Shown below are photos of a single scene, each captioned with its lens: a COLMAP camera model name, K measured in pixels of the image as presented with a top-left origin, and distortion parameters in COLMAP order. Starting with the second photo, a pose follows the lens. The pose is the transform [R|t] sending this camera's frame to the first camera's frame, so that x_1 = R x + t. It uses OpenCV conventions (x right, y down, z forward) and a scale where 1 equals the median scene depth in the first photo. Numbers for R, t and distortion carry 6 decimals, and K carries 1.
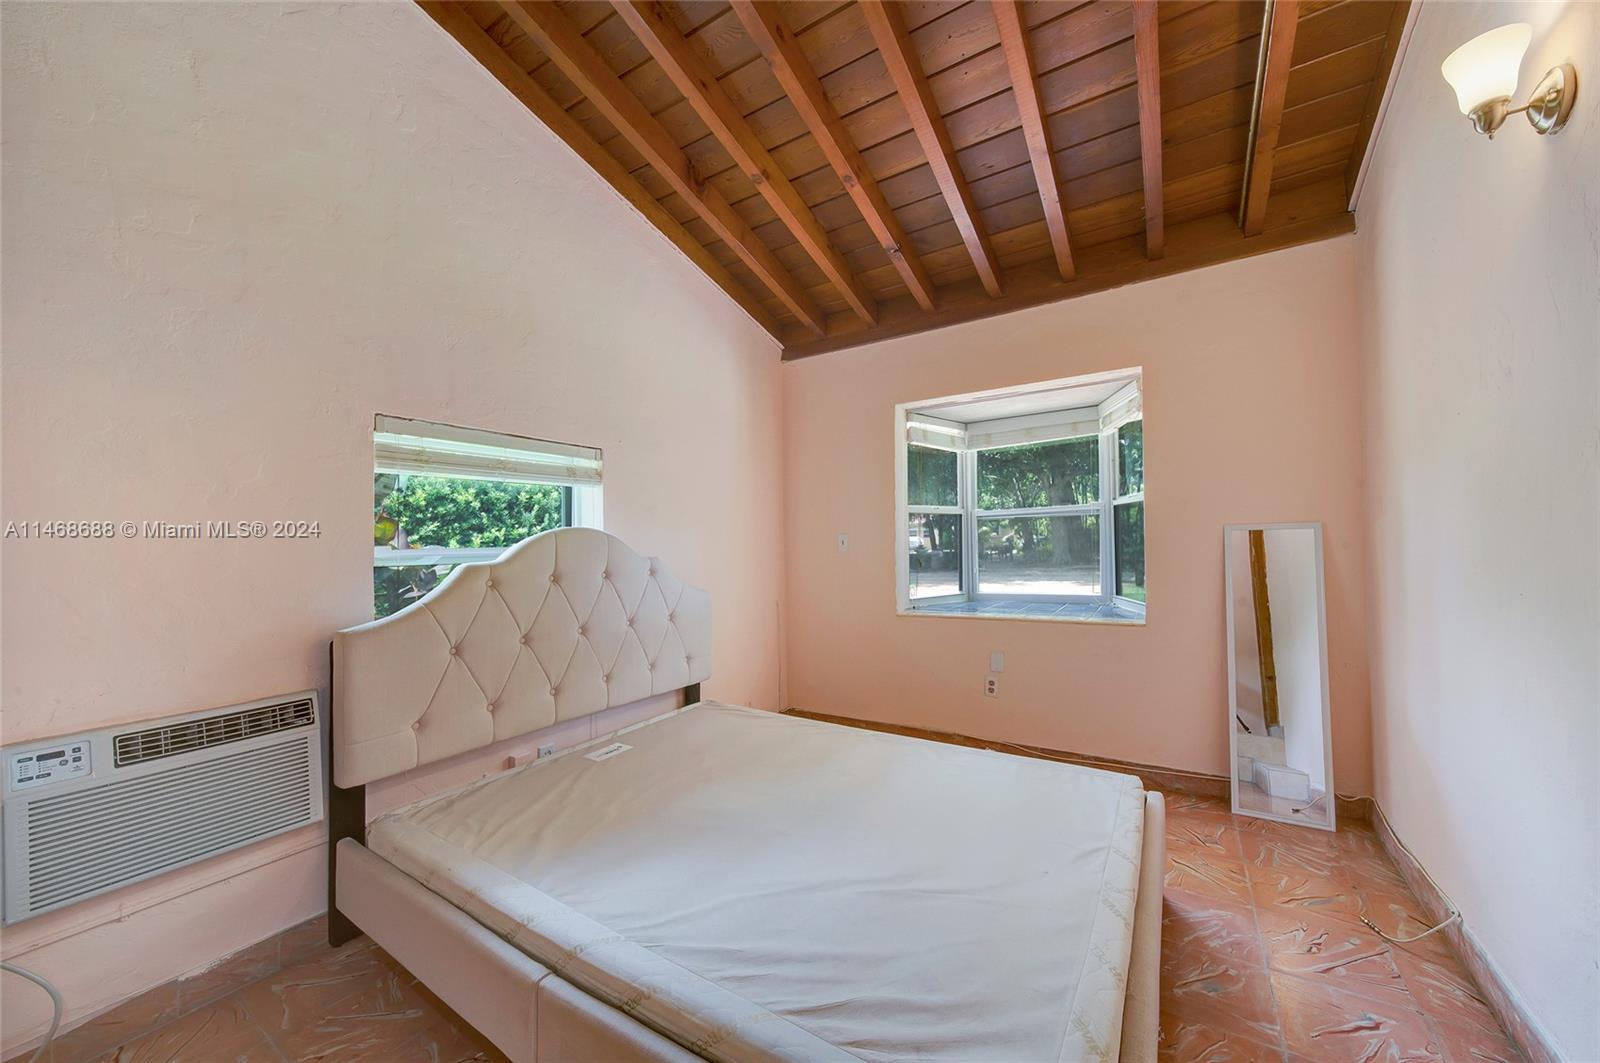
lens RADIAL K [[581.2, 0, 802.3], [0, 581.2, 537.2], [0, 0, 1]] dist [-0.000096, -0.000335]
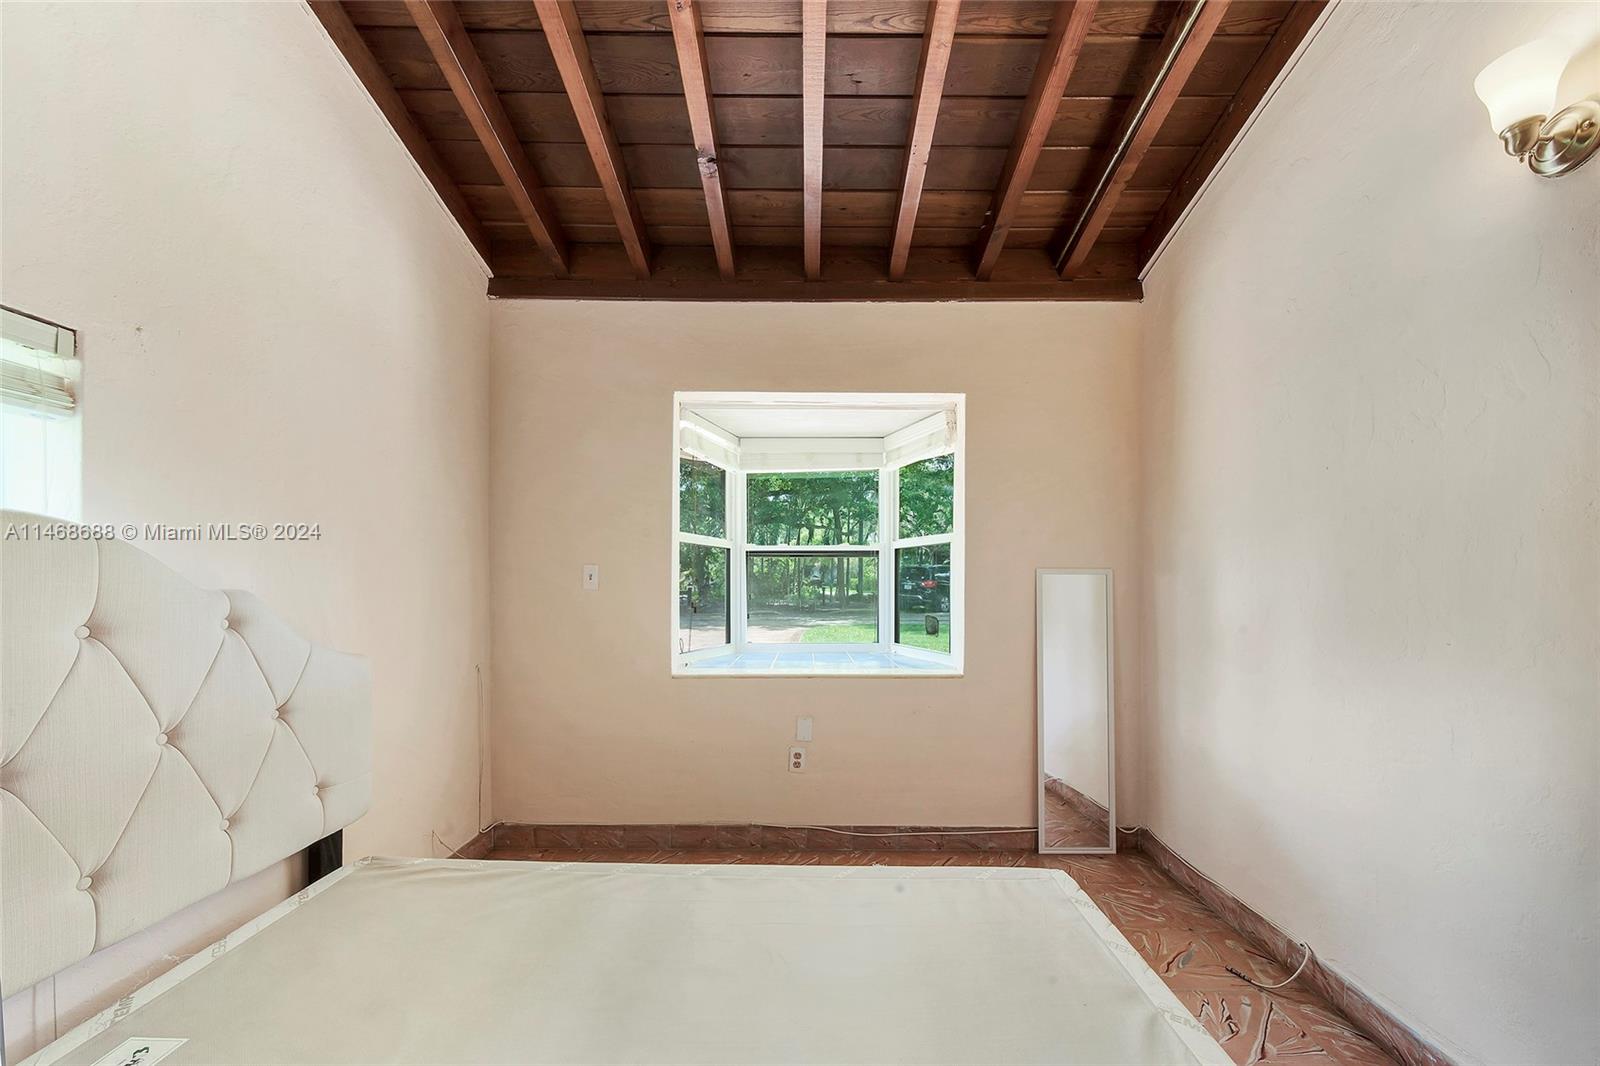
lens RADIAL K [[594.5, 0, 807.0], [0, 594.5, 594.5], [0, 0, 1]] dist [0.000559, -0.000470]
pose [[0.842082, 0.017896, 0.539053, -0.120075], [-0.031774, 0.999360, 0.016459, 0.013590], [-0.538413, -0.030988, 0.842111, 0.323457]]
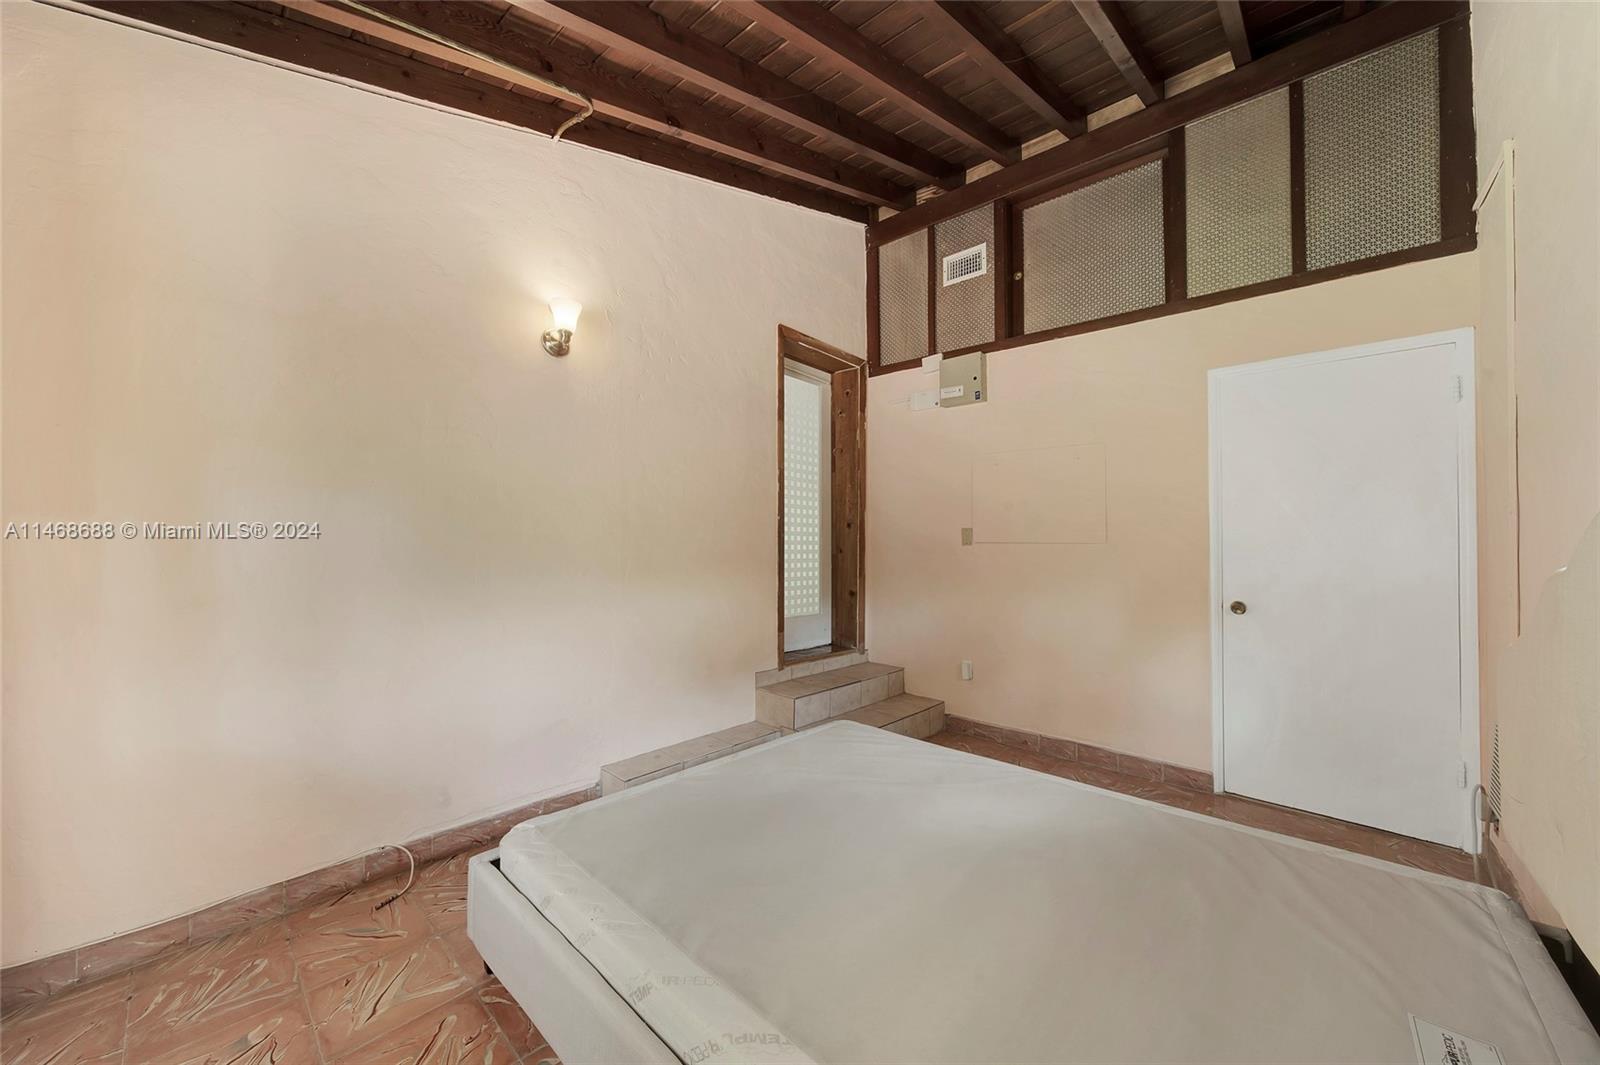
lens RADIAL K [[581.2, 0, 802.3], [0, 581.2, 538.2], [0, 0, 1]] dist [-0.000096, -0.000335]
pose [[-0.987572, 0.014511, 0.156493, 0.040988], [0.009526, 0.999425, -0.032555, 0.032226], [-0.156876, -0.030659, -0.987142, 1.117036]]
